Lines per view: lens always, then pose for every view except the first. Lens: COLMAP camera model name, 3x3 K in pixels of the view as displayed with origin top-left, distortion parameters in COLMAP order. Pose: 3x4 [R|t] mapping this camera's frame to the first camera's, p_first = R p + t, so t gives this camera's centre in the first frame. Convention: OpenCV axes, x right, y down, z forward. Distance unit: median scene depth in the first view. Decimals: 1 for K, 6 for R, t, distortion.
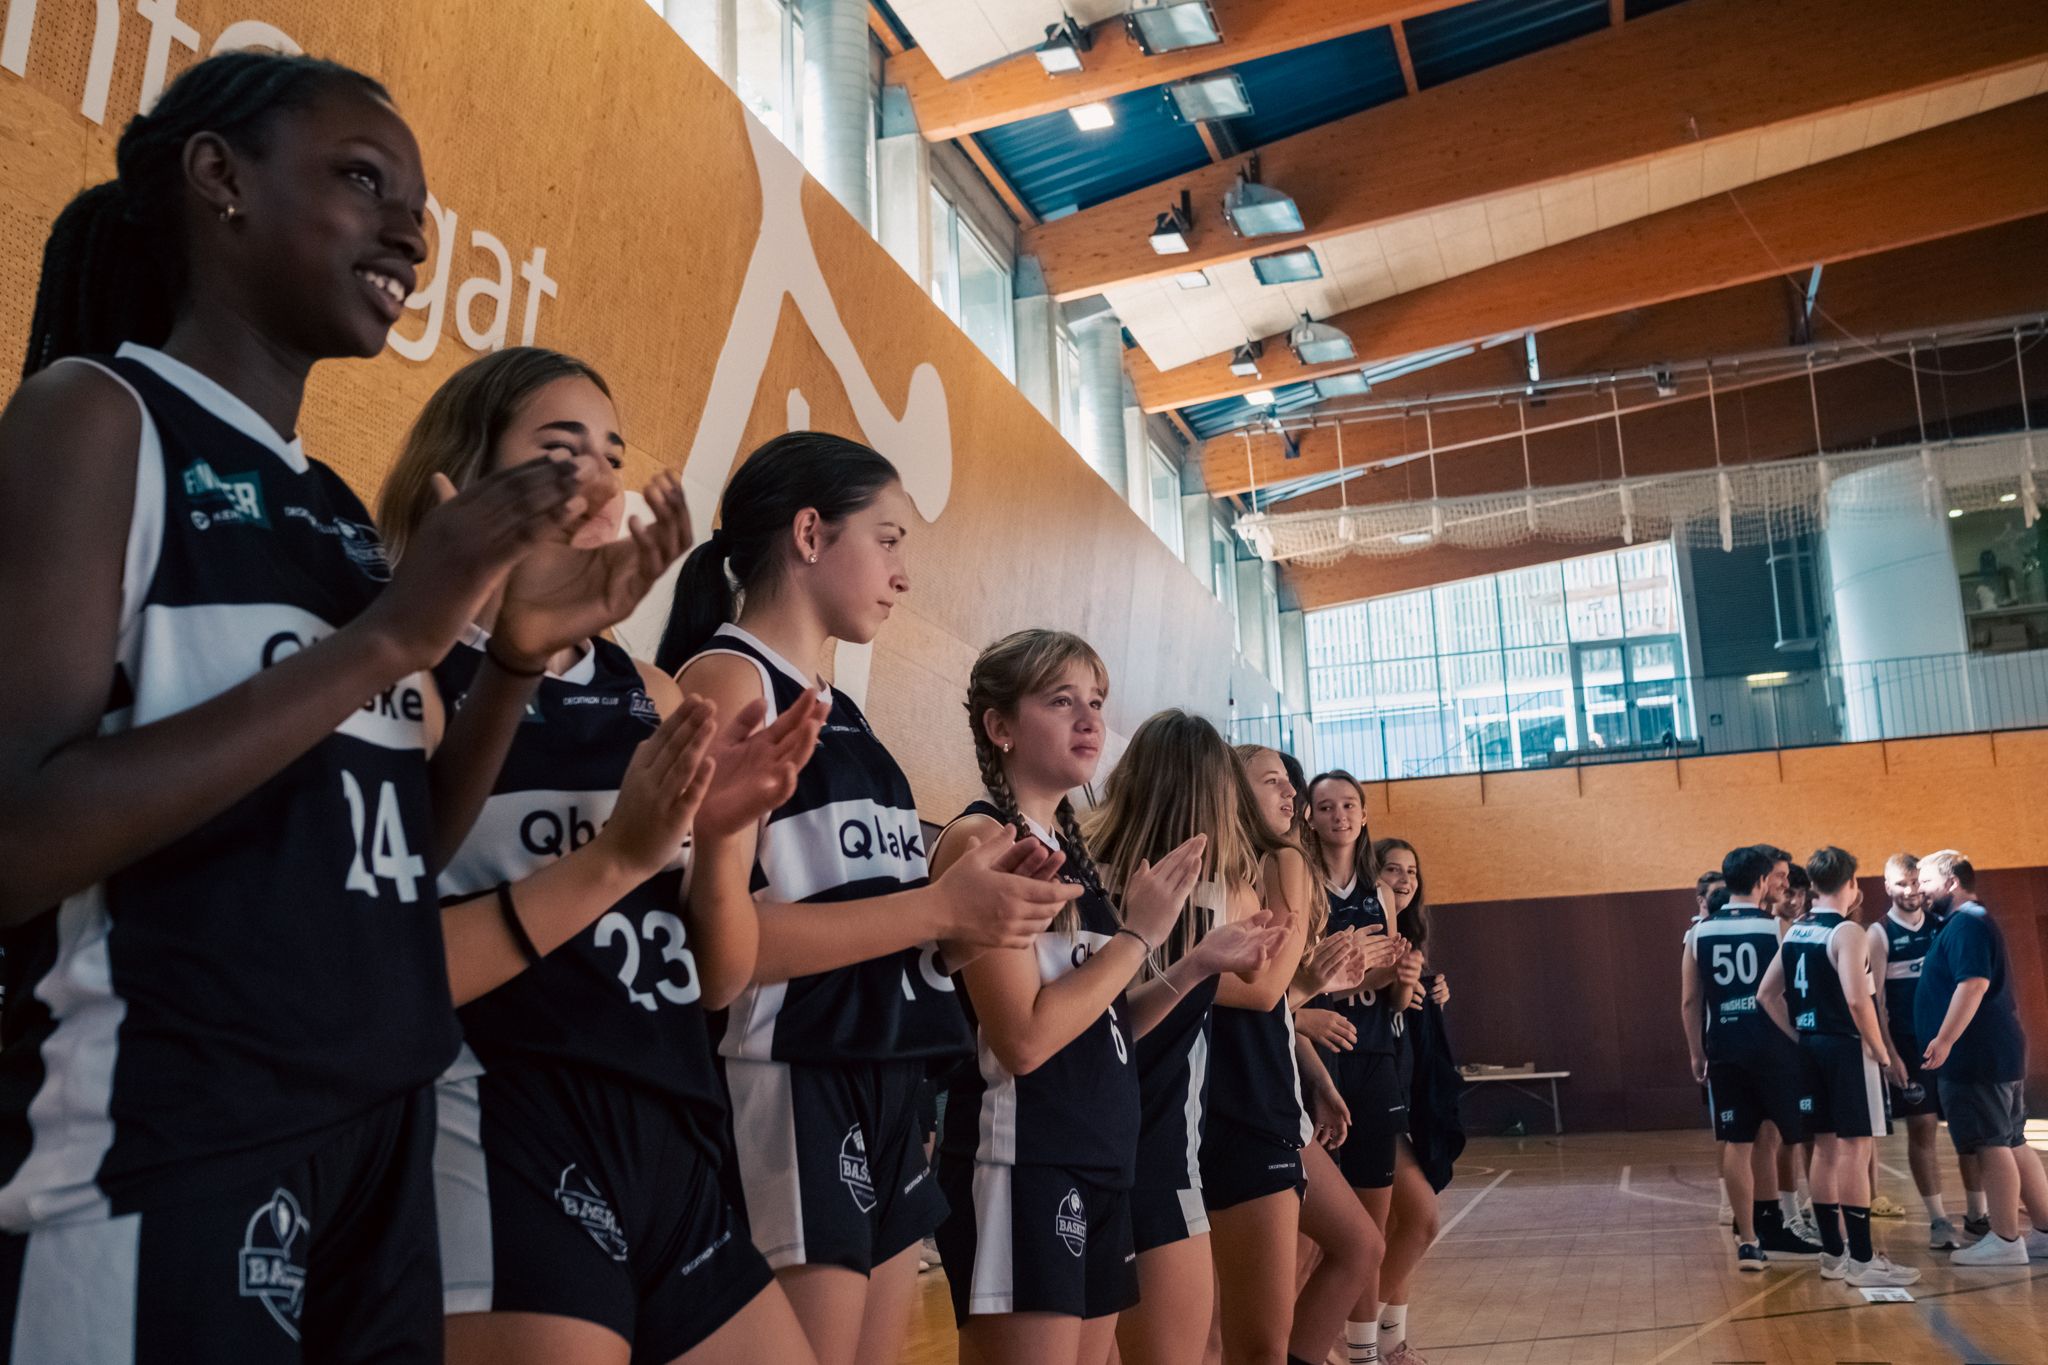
lens RADIAL K [[1994.1, 0, 1028.4], [0, 1994.1, 679.8], [0, 0, 1]] dist [-0.087118, 0.222200]
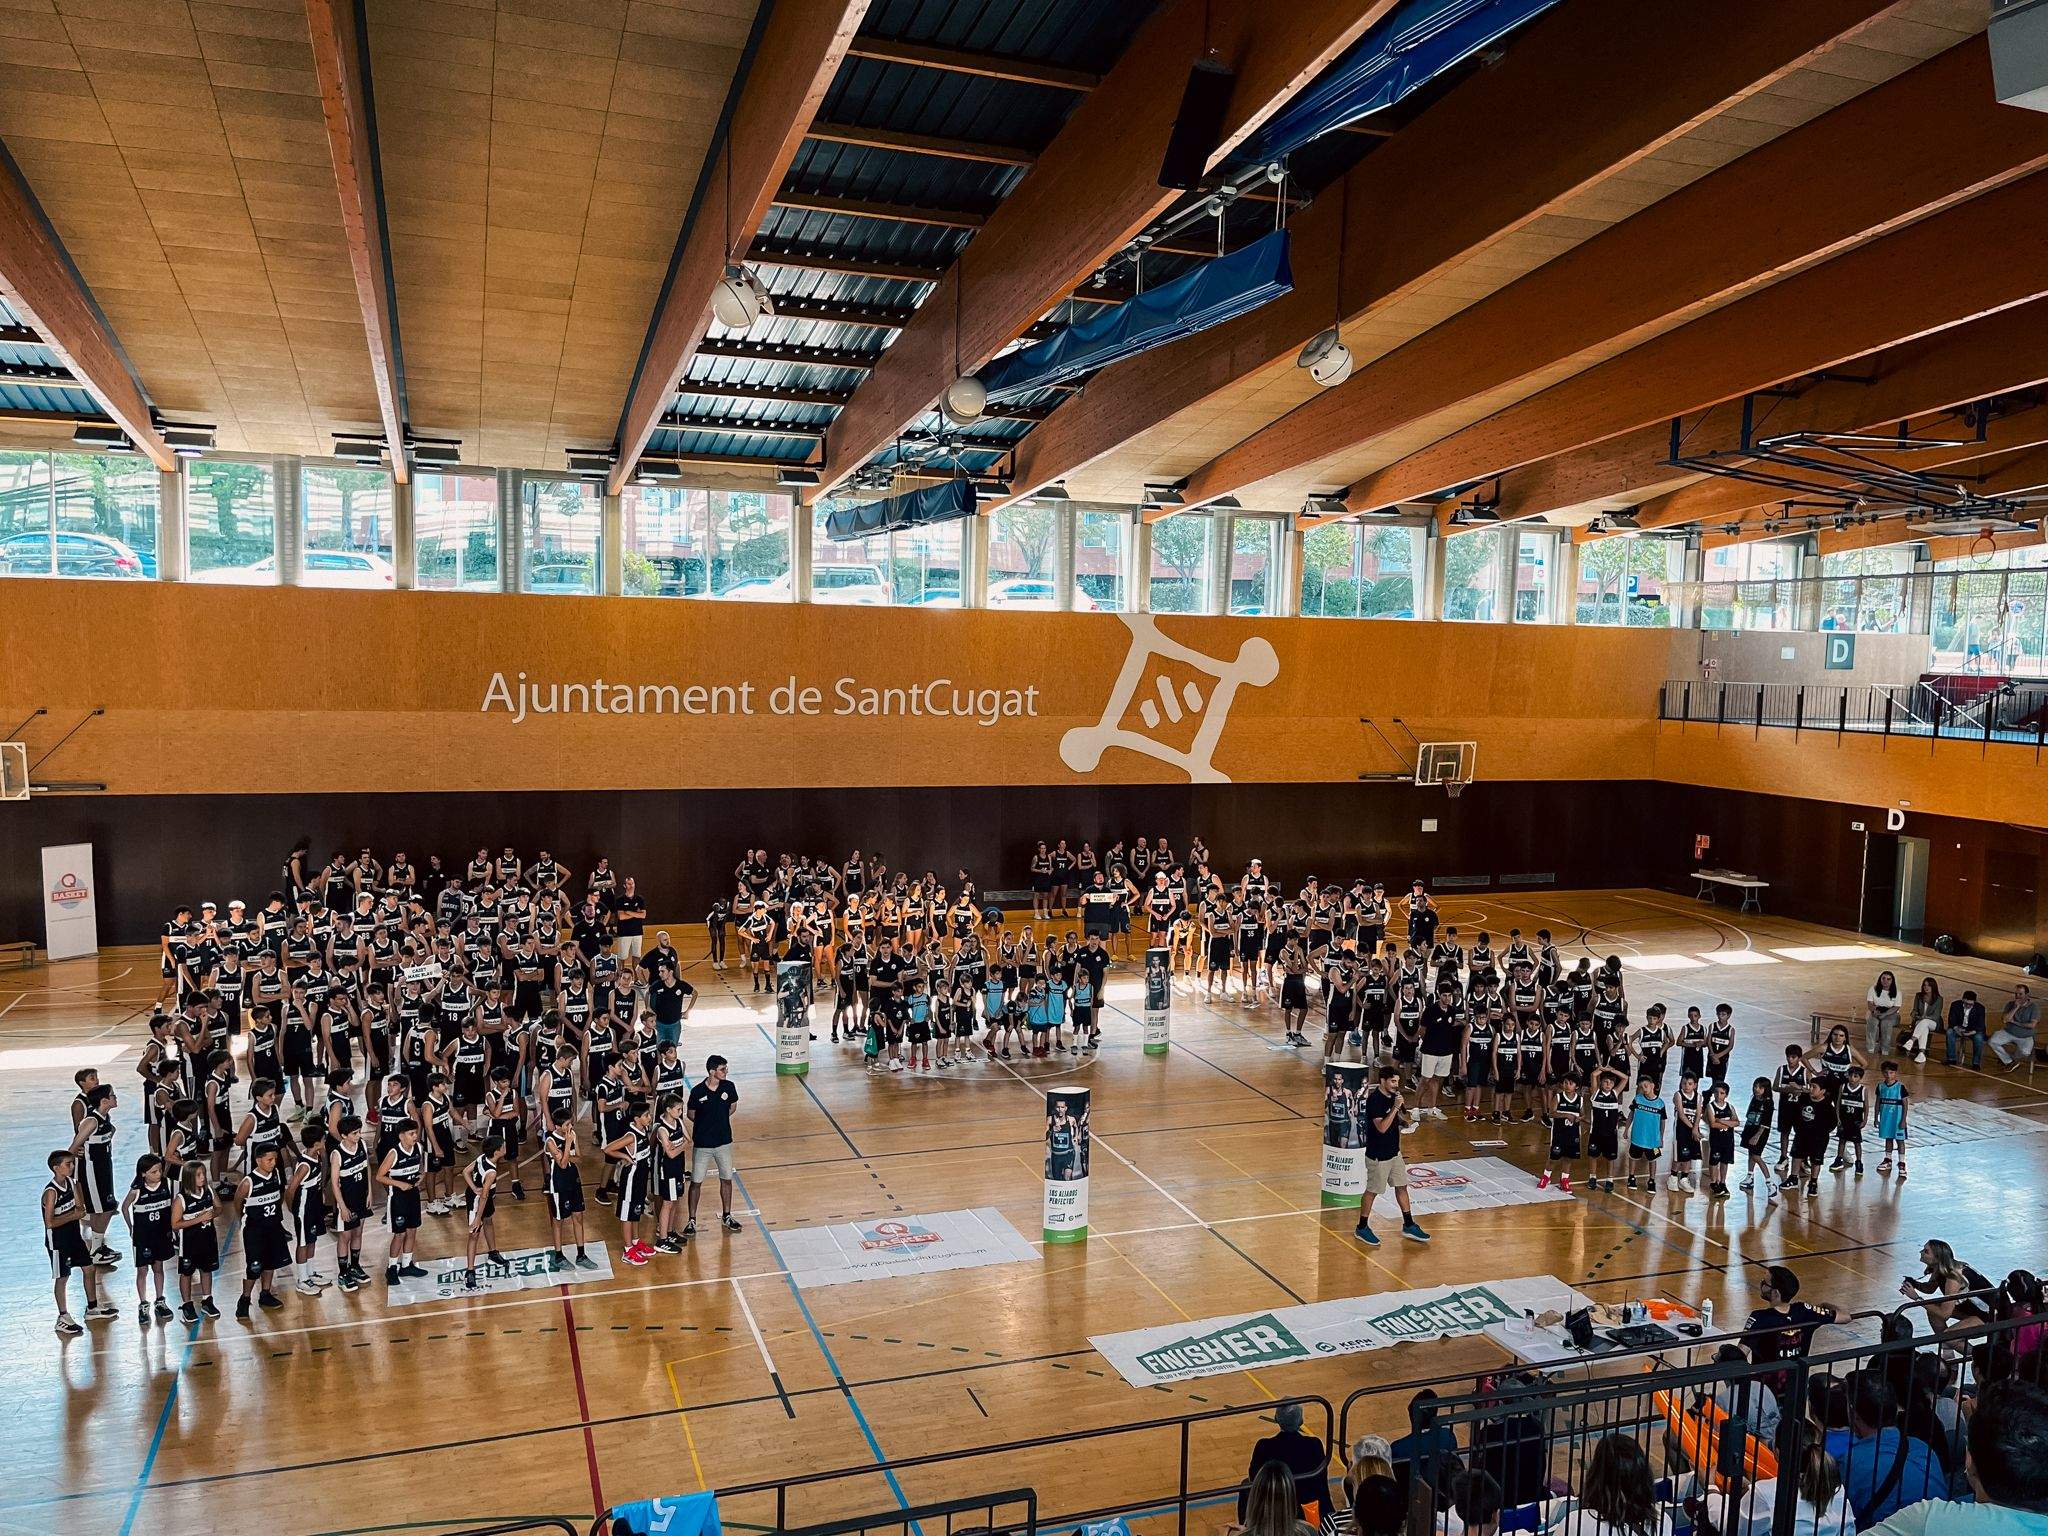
lens RADIAL K [[1466.8, 0, 1016.1], [0, 1466.8, 778.1], [0, 0, 1]] dist [0.077640, -0.164875]
pose [[0.583079, 0.123263, -0.803010, 0.991481], [0.106297, 0.968350, 0.225828, -0.310386], [0.805432, -0.217033, 0.551522, -0.382476]]
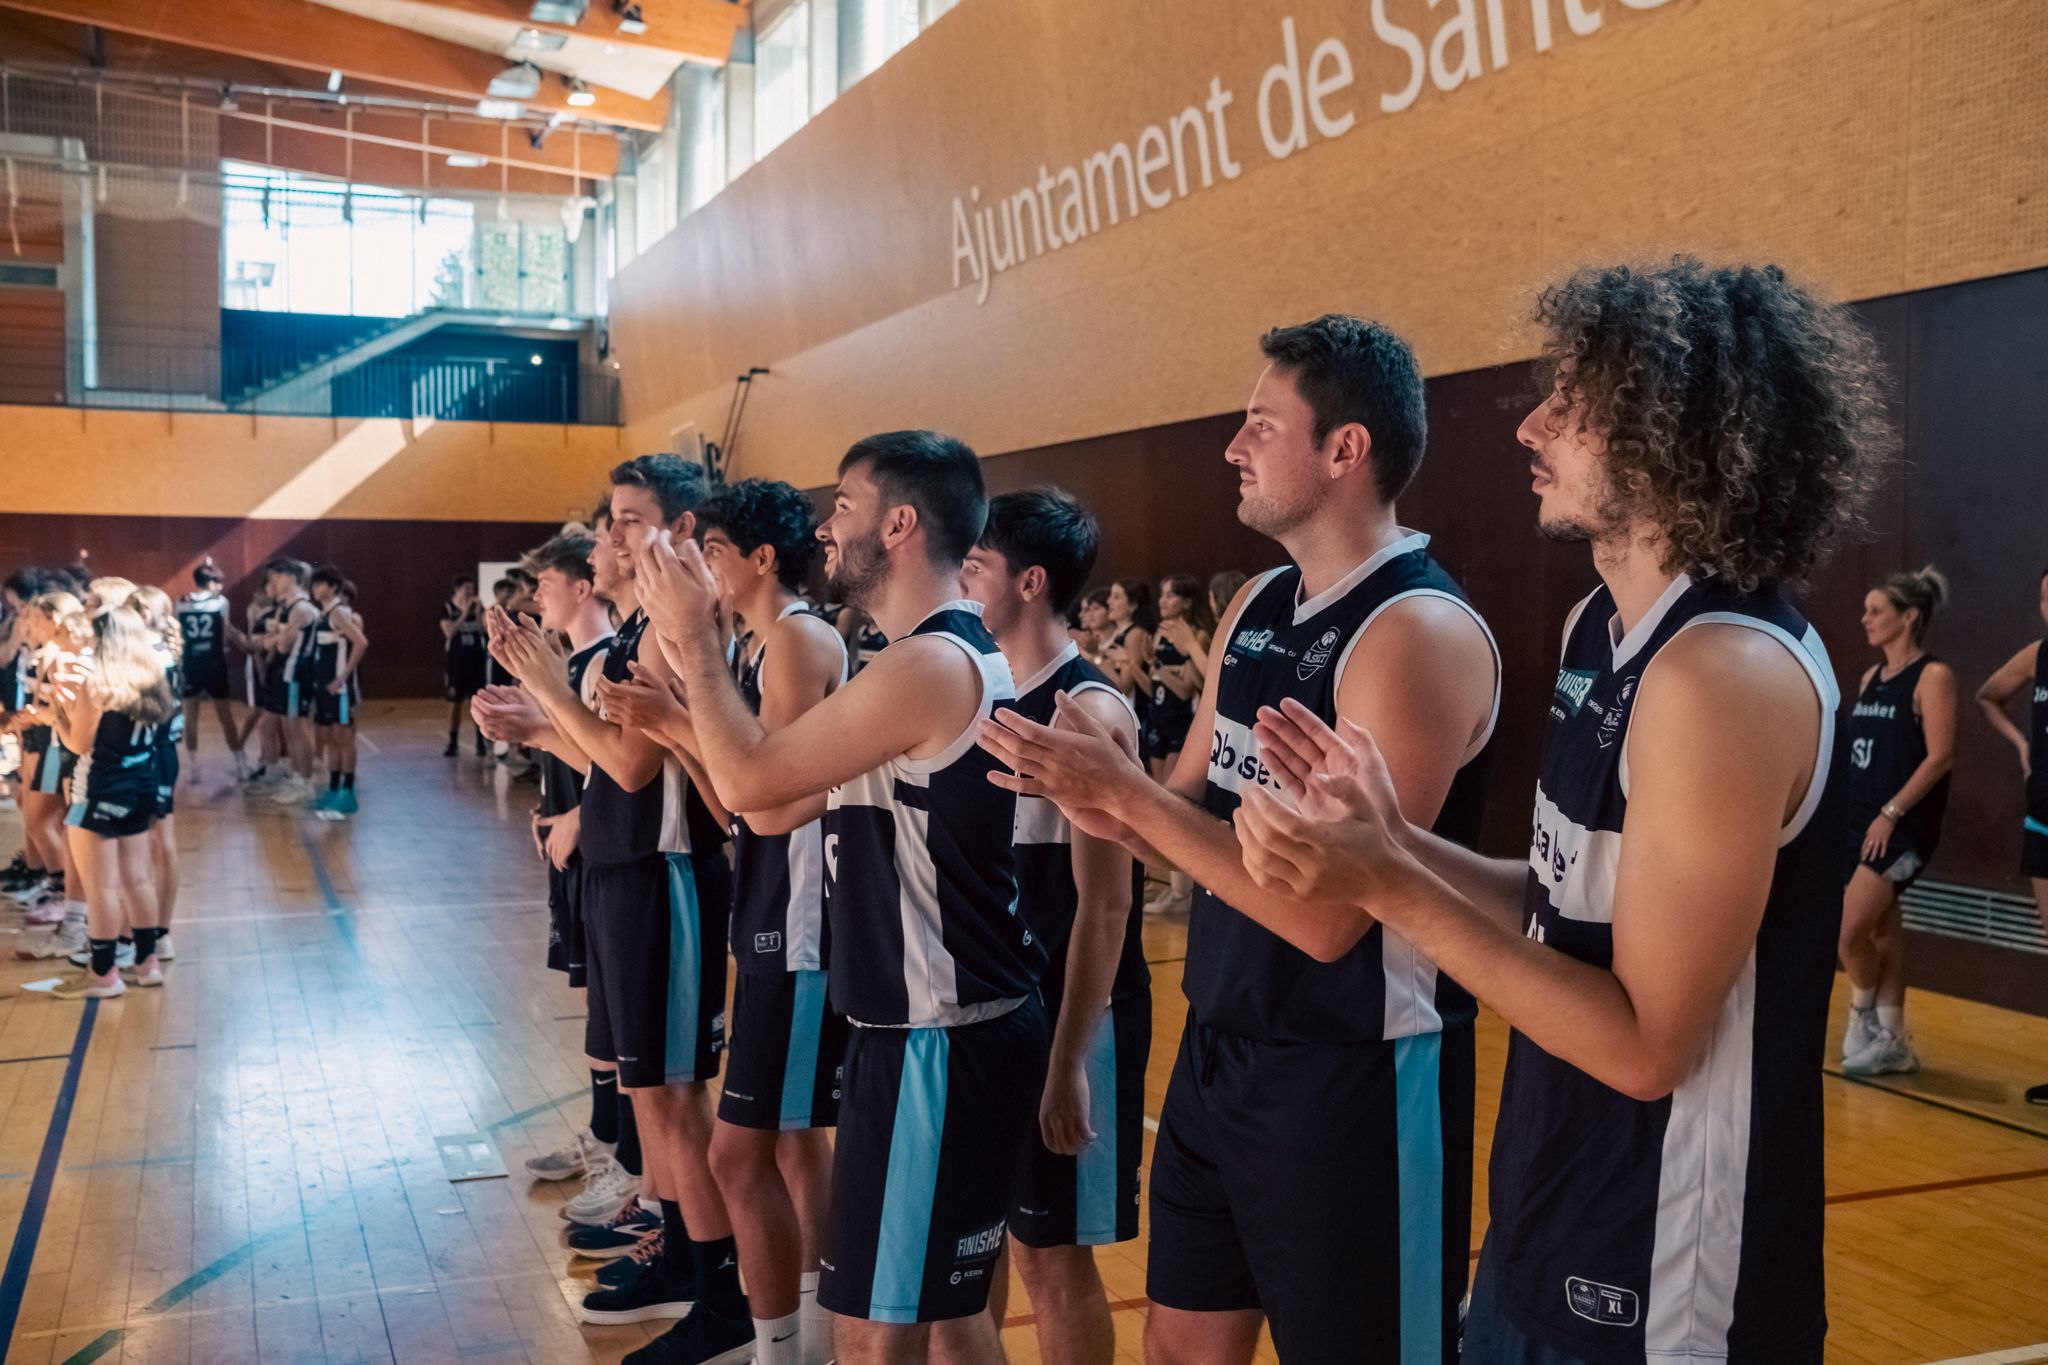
lens RADIAL K [[2010.8, 0, 1052.0], [0, 2010.8, 698.9], [0, 0, 1]] dist [-0.095690, 0.219029]
pose [[-0.765569, 0.072590, -0.639245, 0.227294], [0.152966, 0.985658, -0.071268, 0.071178], [0.624904, -0.152344, -0.765693, 0.512407]]
